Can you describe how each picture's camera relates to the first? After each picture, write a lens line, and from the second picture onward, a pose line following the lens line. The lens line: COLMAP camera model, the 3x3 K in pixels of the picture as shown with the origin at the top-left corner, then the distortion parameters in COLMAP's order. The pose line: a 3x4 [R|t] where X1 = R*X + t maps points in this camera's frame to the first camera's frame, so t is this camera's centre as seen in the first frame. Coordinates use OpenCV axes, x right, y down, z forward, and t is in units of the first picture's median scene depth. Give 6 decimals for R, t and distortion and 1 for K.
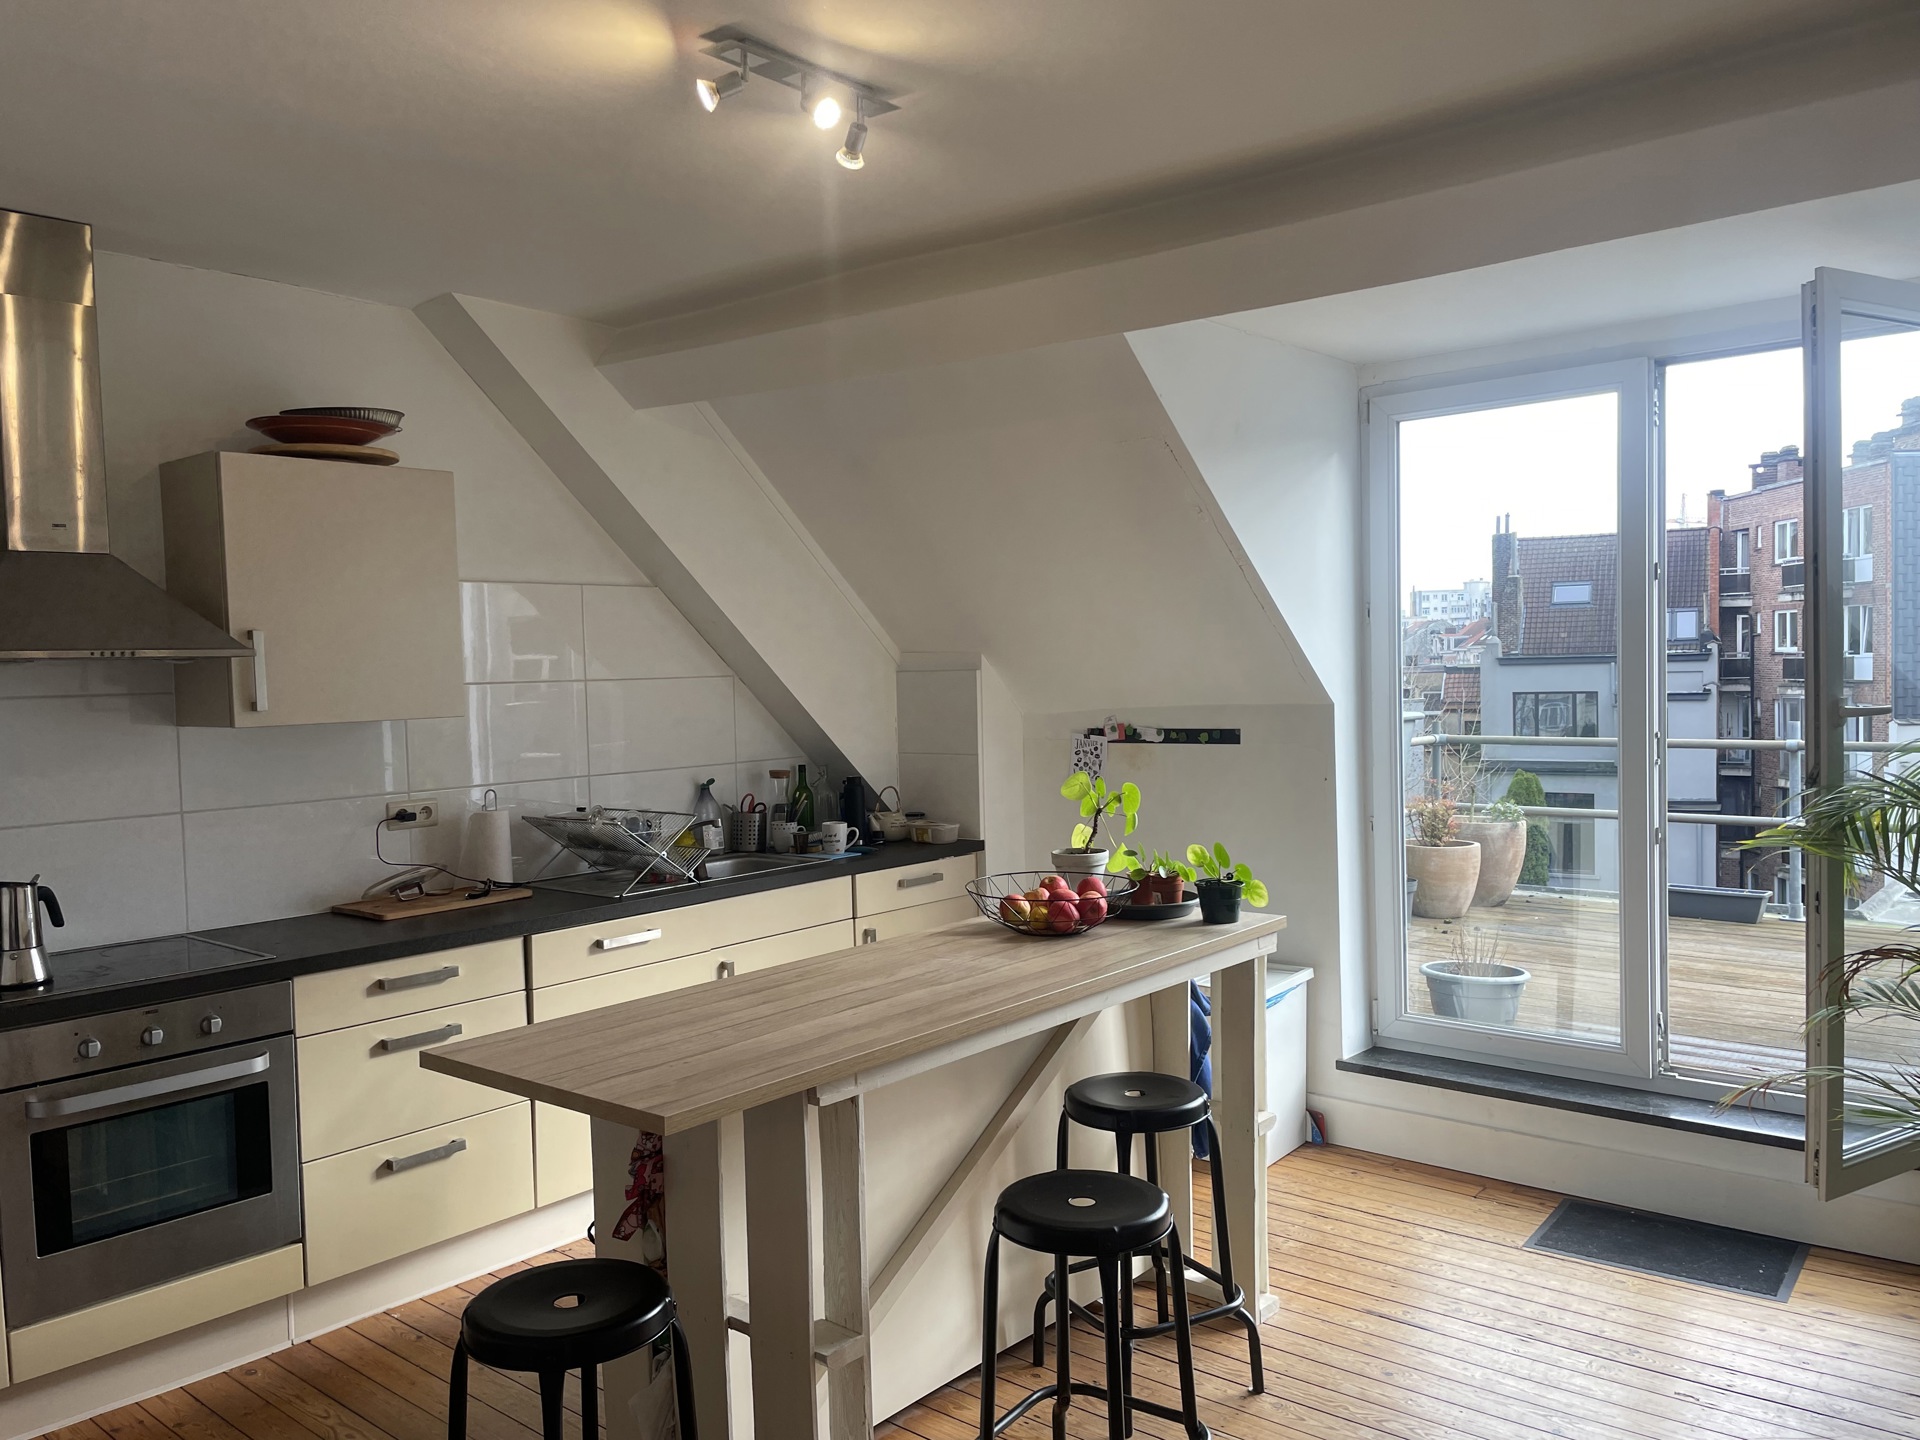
lens RADIAL K [[1460.6, 0, 954.7], [0, 1460.6, 731.5], [0, 0, 1]] dist [0.009187, -0.011102]
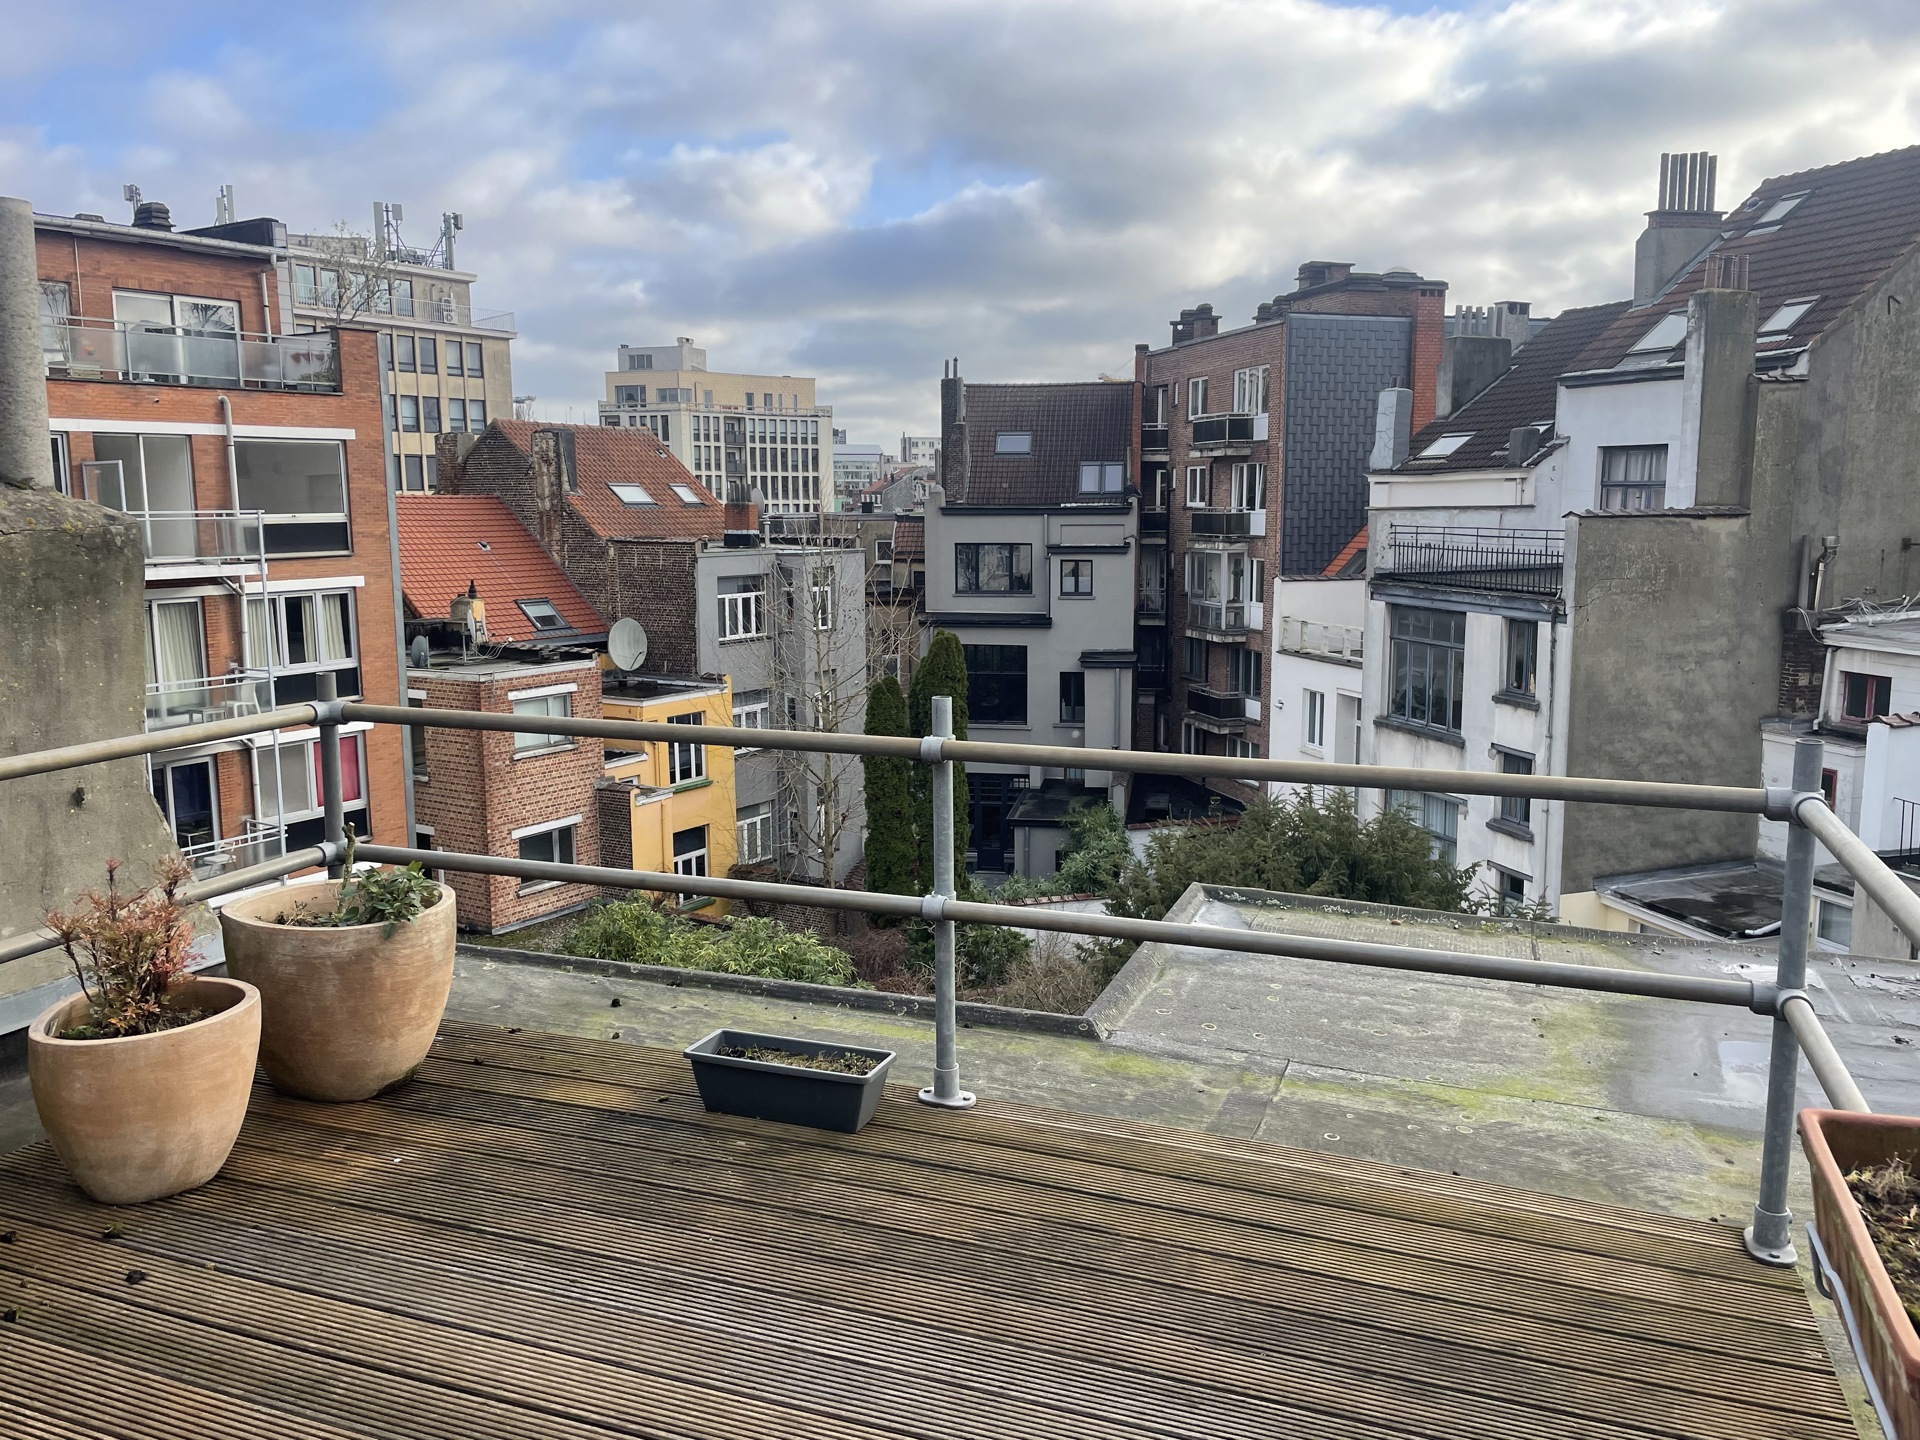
lens RADIAL K [[1446.5, 0, 968.9], [0, 1446.5, 716.7], [0, 0, 1]] dist [0.078519, -0.093026]
pose [[0.941011, -0.028697, 0.337156, 0.063115], [-0.004723, 0.995186, 0.097886, -0.006035], [-0.338342, -0.093705, 0.936346, 0.072289]]
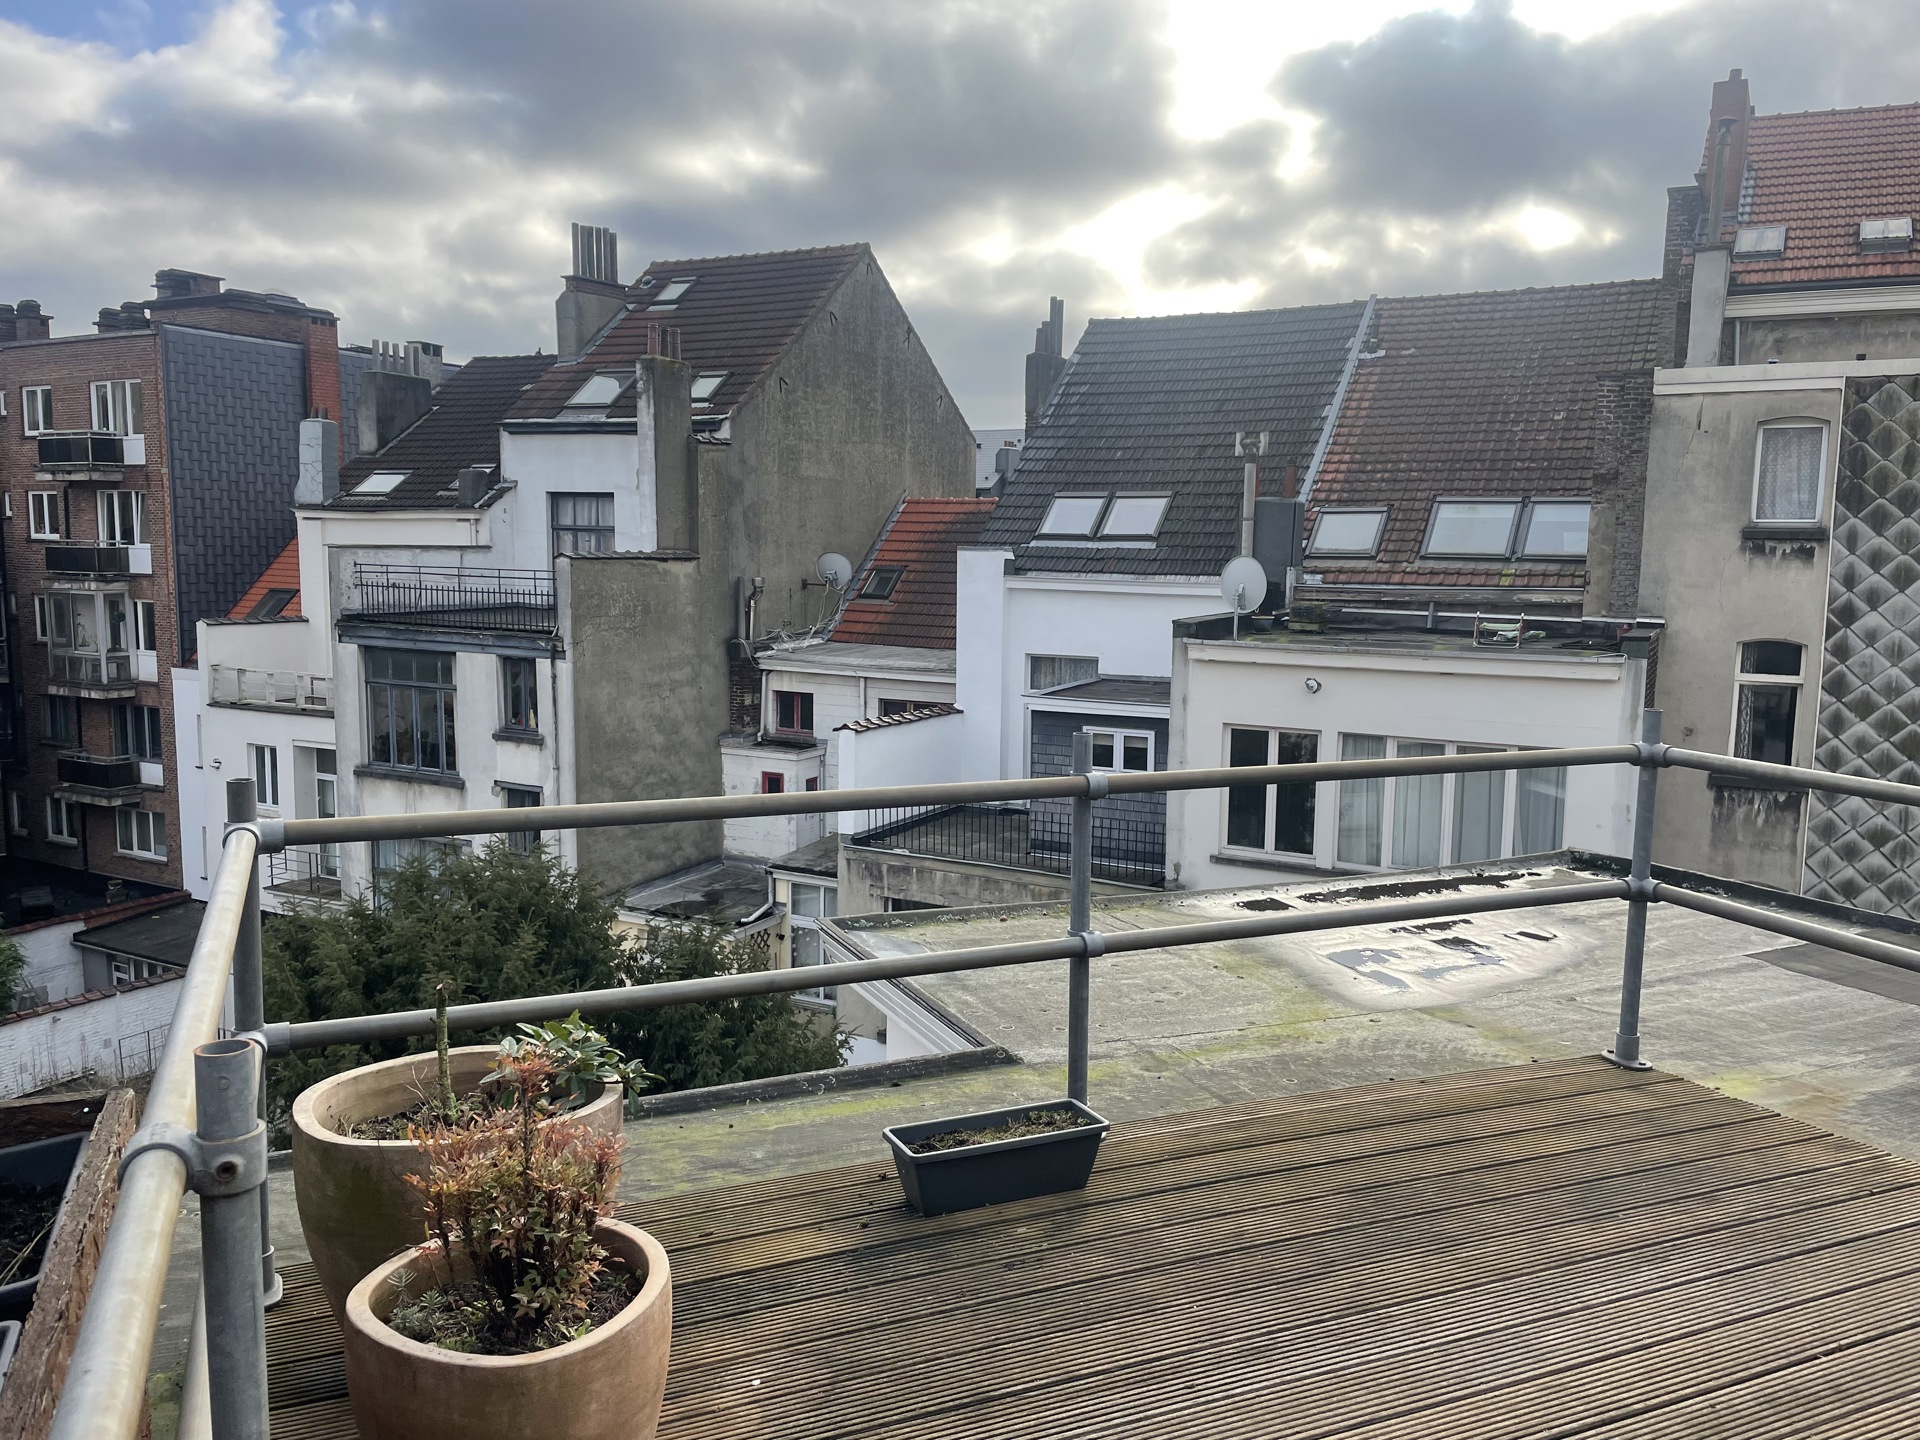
lens RADIAL K [[1446.5, 0, 971.6], [0, 1446.5, 732.4], [0, 0, 1]] dist [0.078519, -0.093026]
pose [[0.437378, -0.084832, 0.895268, 0.014925], [0.016481, 0.996130, 0.086338, -0.006364], [-0.899127, -0.023007, 0.437083, 0.117589]]
